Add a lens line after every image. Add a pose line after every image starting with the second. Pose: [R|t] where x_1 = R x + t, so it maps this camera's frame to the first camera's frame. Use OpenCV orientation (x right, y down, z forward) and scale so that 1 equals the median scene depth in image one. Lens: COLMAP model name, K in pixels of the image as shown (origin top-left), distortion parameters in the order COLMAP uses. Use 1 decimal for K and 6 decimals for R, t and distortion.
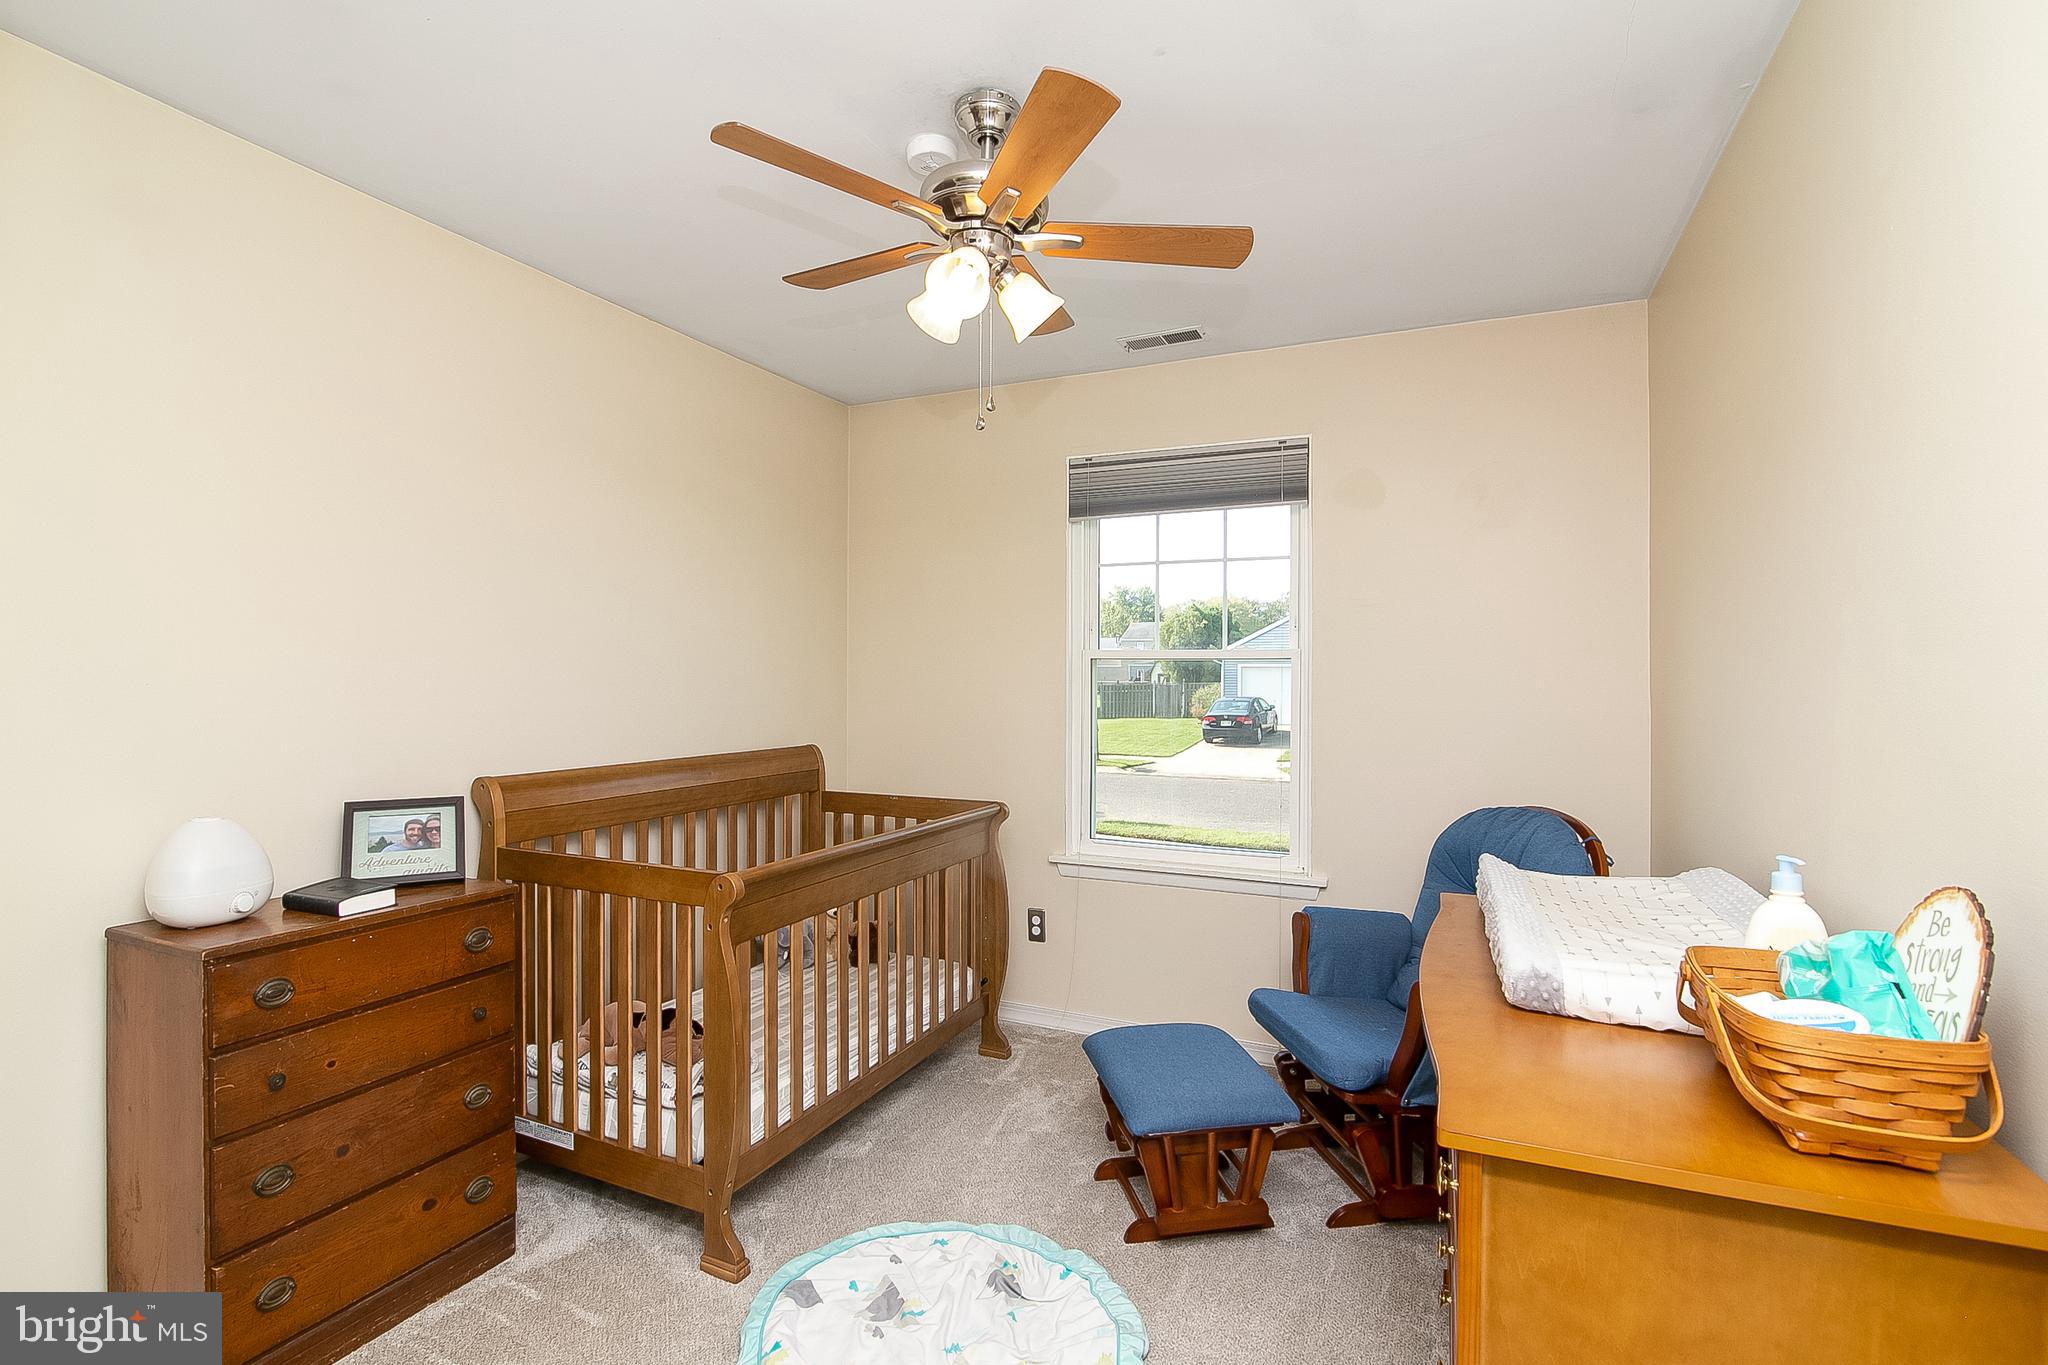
lens RADIAL K [[954.8, 0, 1024.0], [0, 954.8, 682.5], [0, 0, 1]] dist [-0.018601, 0.000200]
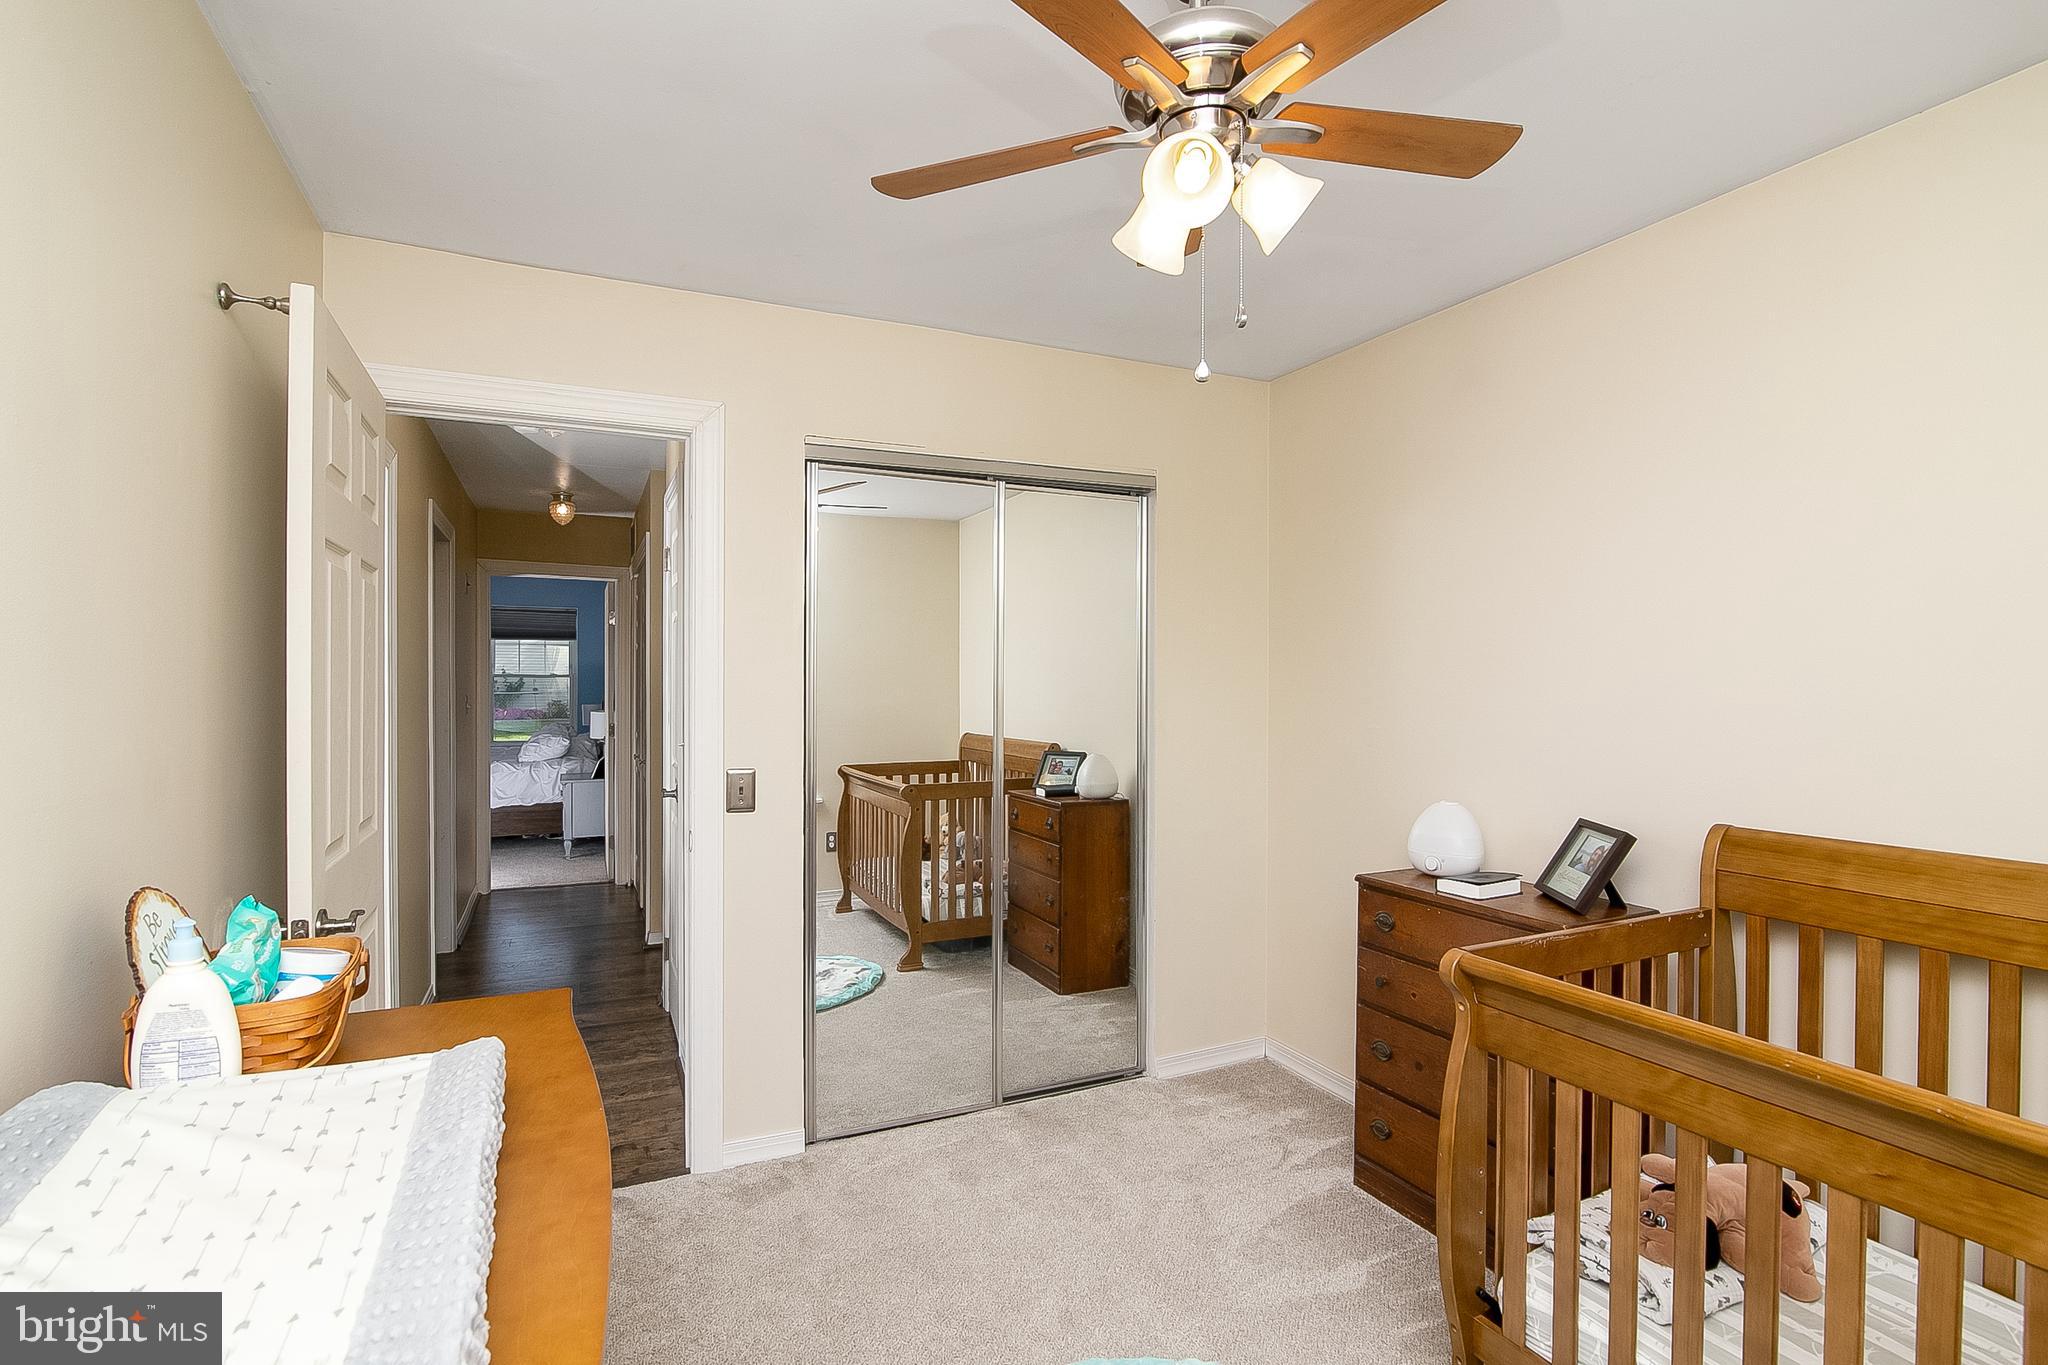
lens RADIAL K [[954.8, 0, 1024.0], [0, 954.8, 682.5], [0, 0, 1]] dist [-0.018601, 0.000200]
pose [[-0.641783, -0.005744, -0.766865, 0.335846], [-0.004769, 0.999983, -0.003500, -0.014958], [0.766871, 0.001411, -0.641799, 0.746853]]
